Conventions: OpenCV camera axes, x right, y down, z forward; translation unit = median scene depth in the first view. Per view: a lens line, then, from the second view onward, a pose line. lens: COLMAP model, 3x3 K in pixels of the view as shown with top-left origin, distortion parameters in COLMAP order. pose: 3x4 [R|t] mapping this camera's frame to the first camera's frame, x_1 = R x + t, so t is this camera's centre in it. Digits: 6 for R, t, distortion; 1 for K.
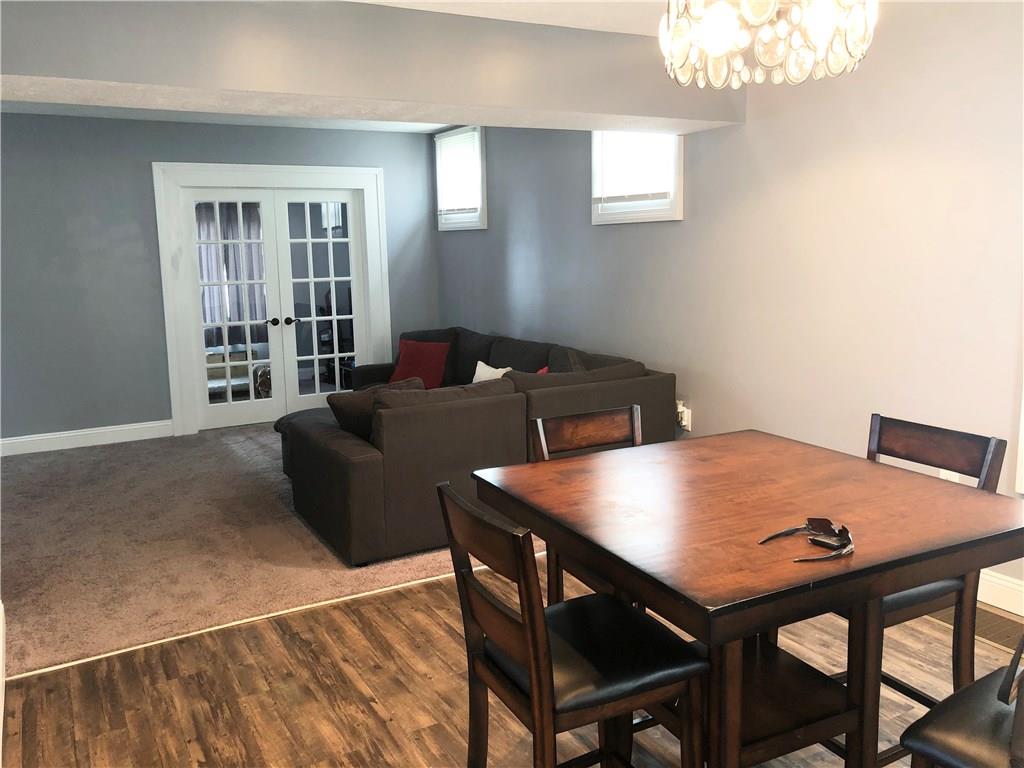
lens RADIAL K [[843.1, 0, 503.6], [0, 843.1, 382.3], [0, 0, 1]] dist [0.007474, 0.002987]
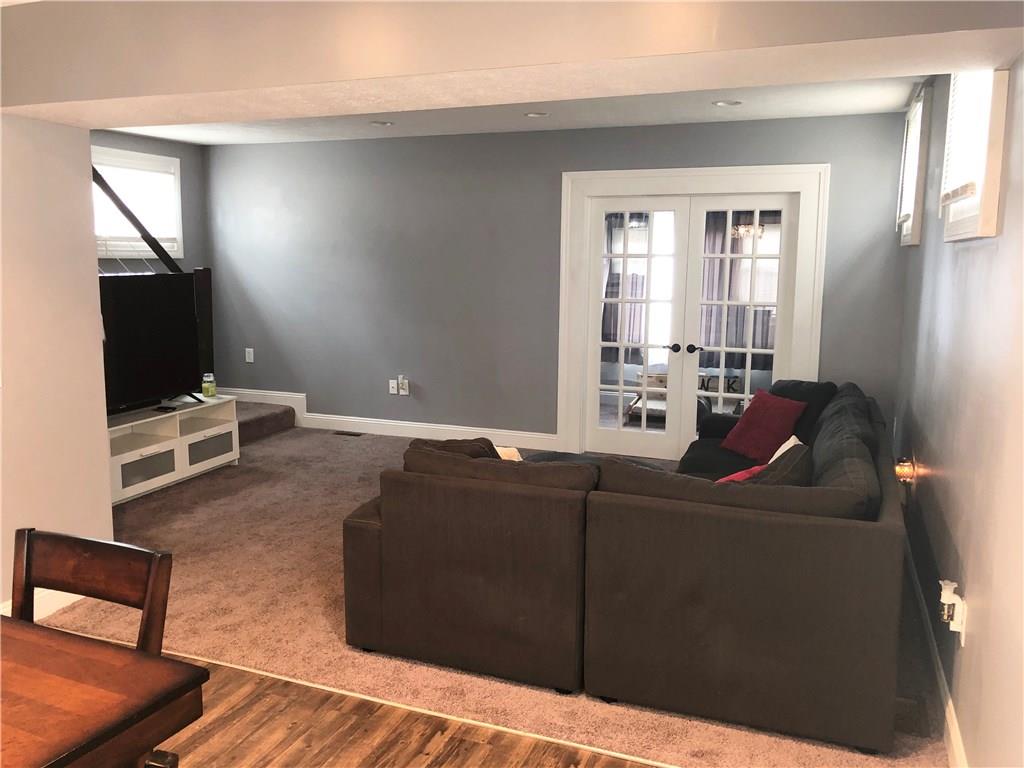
lens RADIAL K [[843.1, 0, 503.6], [0, 843.1, 382.3], [0, 0, 1]] dist [0.007474, 0.002987]
pose [[0.631629, 0.141002, -0.762341, 0.317538], [-0.147979, 0.987170, 0.059980, -0.069315], [0.761017, 0.074925, 0.644390, 0.337786]]
